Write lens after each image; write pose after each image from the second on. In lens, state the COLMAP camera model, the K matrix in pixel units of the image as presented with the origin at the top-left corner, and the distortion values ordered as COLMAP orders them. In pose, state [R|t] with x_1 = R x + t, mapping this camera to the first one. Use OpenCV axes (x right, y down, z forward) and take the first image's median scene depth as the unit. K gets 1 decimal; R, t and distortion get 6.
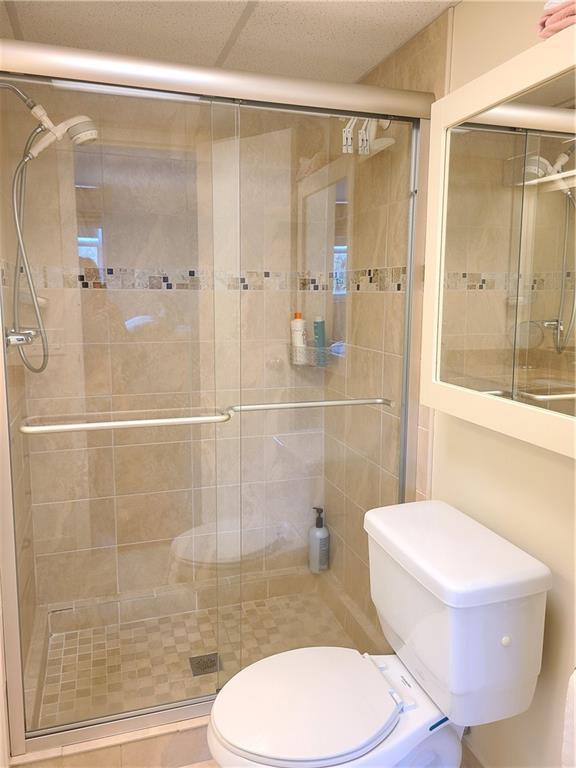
lens RADIAL K [[573.3, 0, 283.0], [0, 573.3, 379.9], [0, 0, 1]] dist [0.060854, -0.050915]
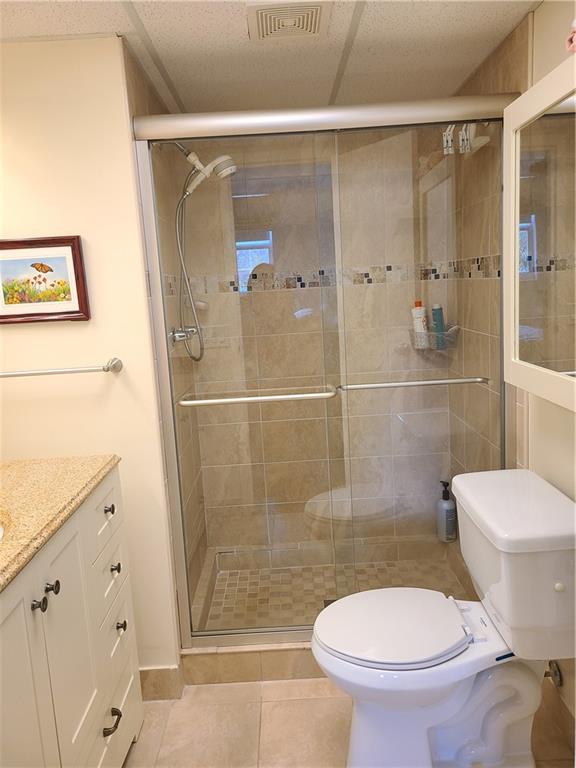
lens RADIAL K [[573.3, 0, 285.8], [0, 573.3, 380.5], [0, 0, 1]] dist [0.060854, -0.050915]
pose [[0.951806, -0.013365, -0.306410, 0.137520], [0.020191, 0.999613, 0.019119, 0.008635], [0.306036, -0.024384, 0.951708, -0.138737]]
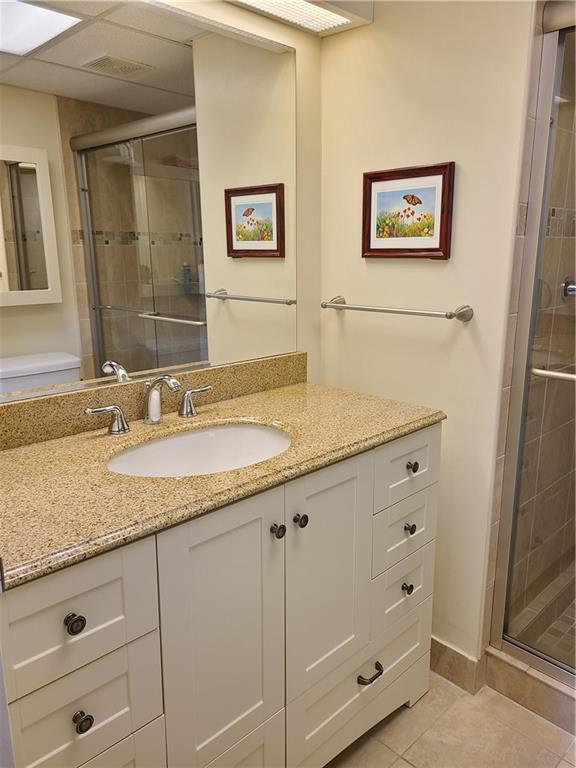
lens RADIAL K [[573.3, 0, 291.0], [0, 573.3, 378.7], [0, 0, 1]] dist [0.060854, -0.050915]
pose [[0.437415, 0.194782, -0.877911, 0.219372], [-0.124853, 0.979959, 0.155216, -0.008568], [0.890550, 0.041716, 0.452968, 0.070287]]
